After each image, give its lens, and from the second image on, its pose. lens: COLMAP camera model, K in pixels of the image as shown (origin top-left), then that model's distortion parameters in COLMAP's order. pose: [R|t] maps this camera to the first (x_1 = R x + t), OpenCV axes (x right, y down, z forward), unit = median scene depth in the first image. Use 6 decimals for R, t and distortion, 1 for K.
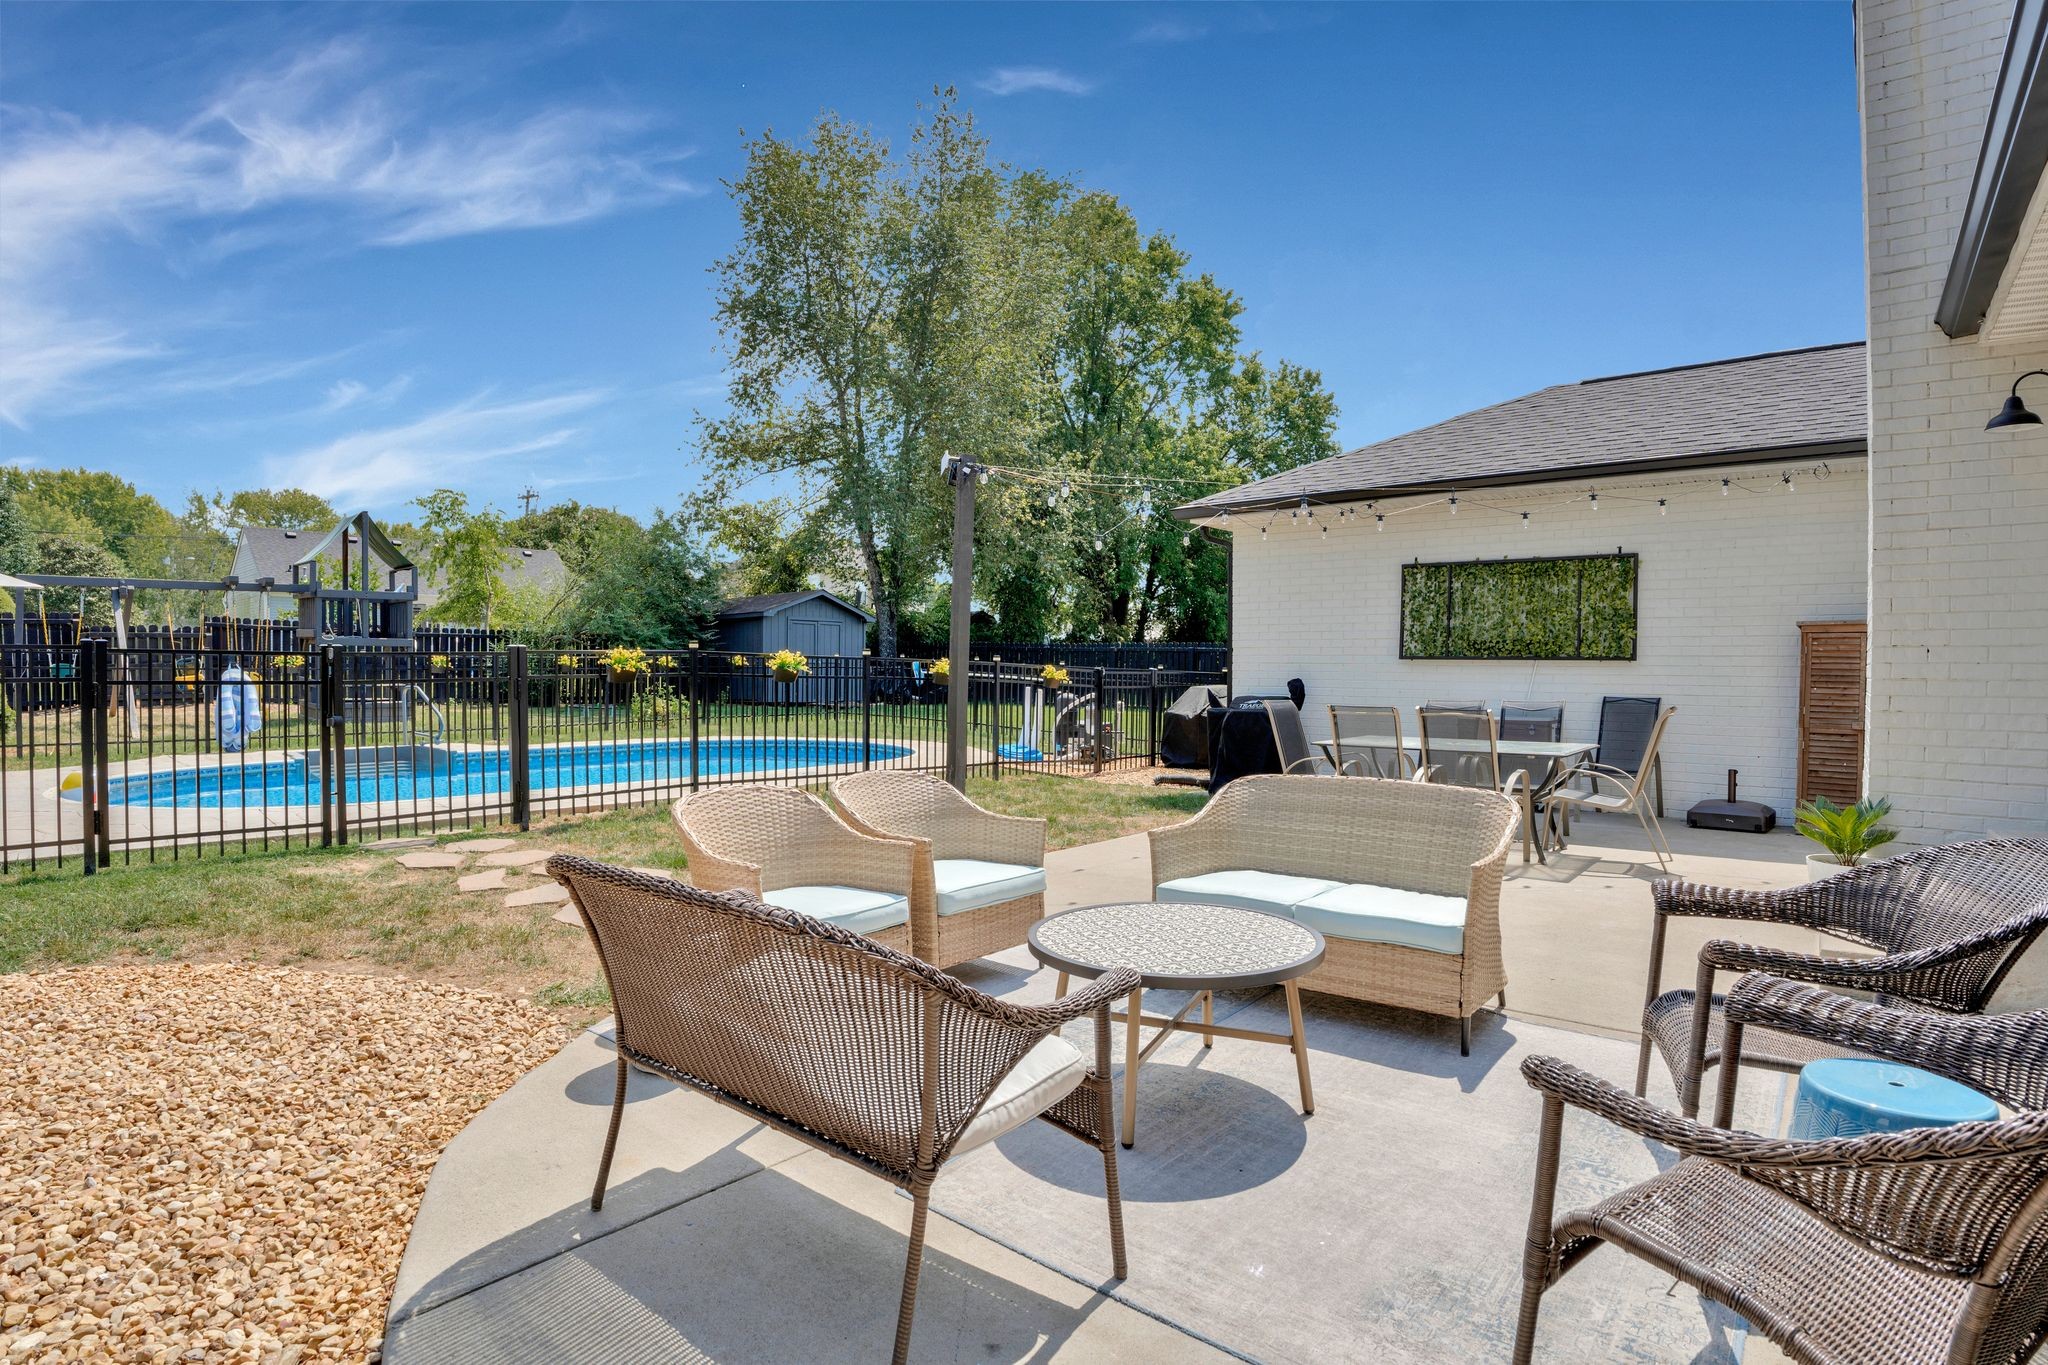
lens RADIAL K [[1072.8, 0, 1024.0], [0, 1072.8, 682.5], [0, 0, 1]] dist [-0.060986, 0.021027]
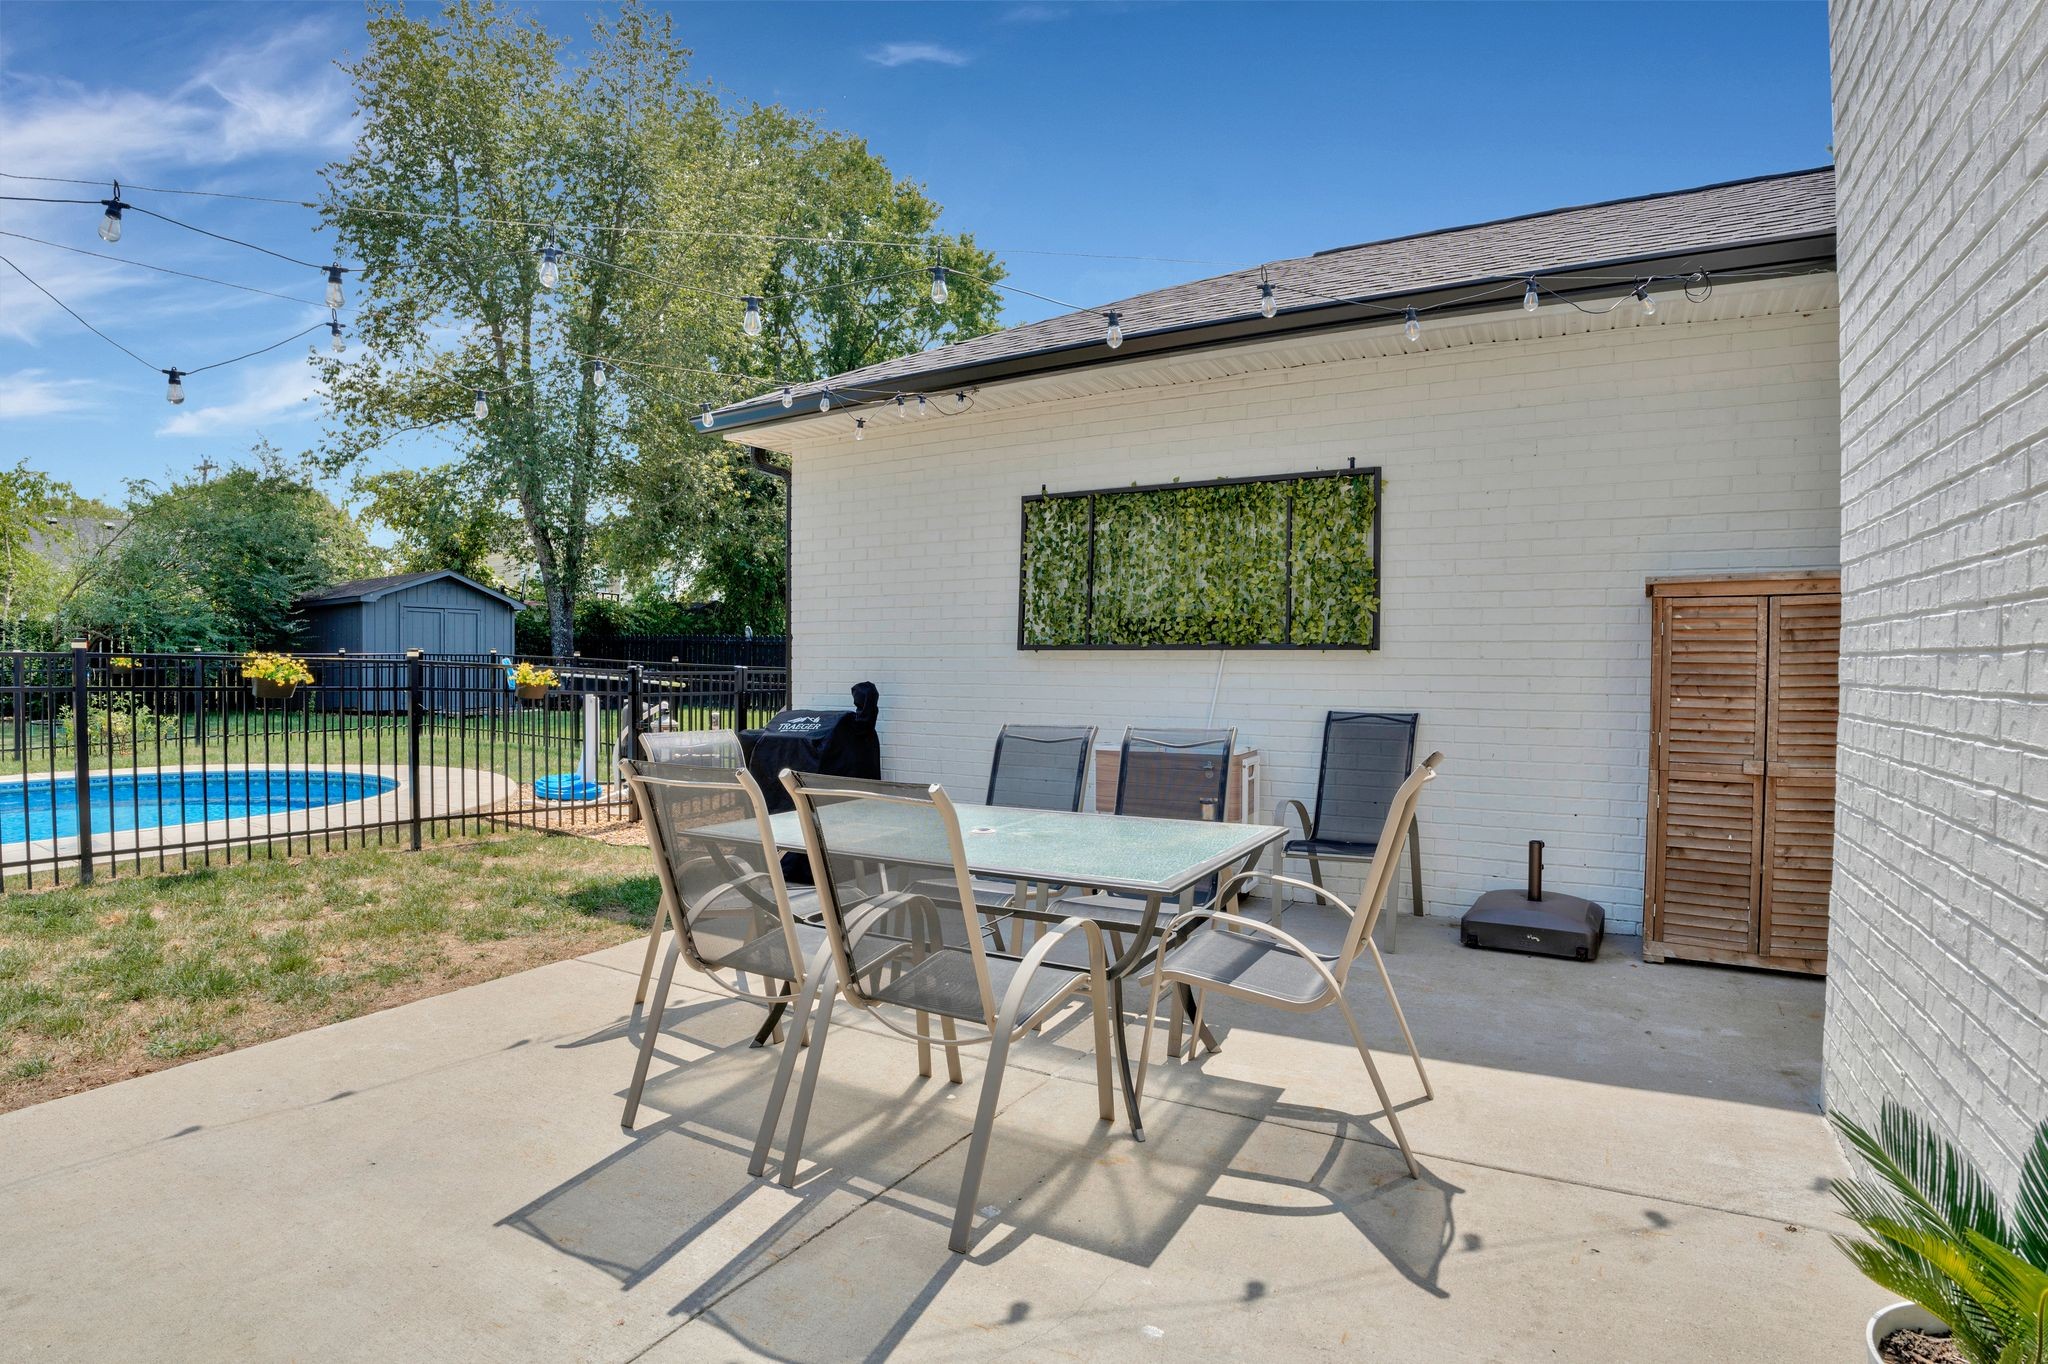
lens RADIAL K [[997.1, 0, 1024.0], [0, 997.1, 682.0], [0, 0, 1]] dist [-0.067339, 0.028085]
pose [[0.989073, -0.008337, 0.147192, 0.281441], [0.007426, 0.999950, 0.006735, -0.007538], [-0.147241, -0.005569, 0.989085, 0.447680]]
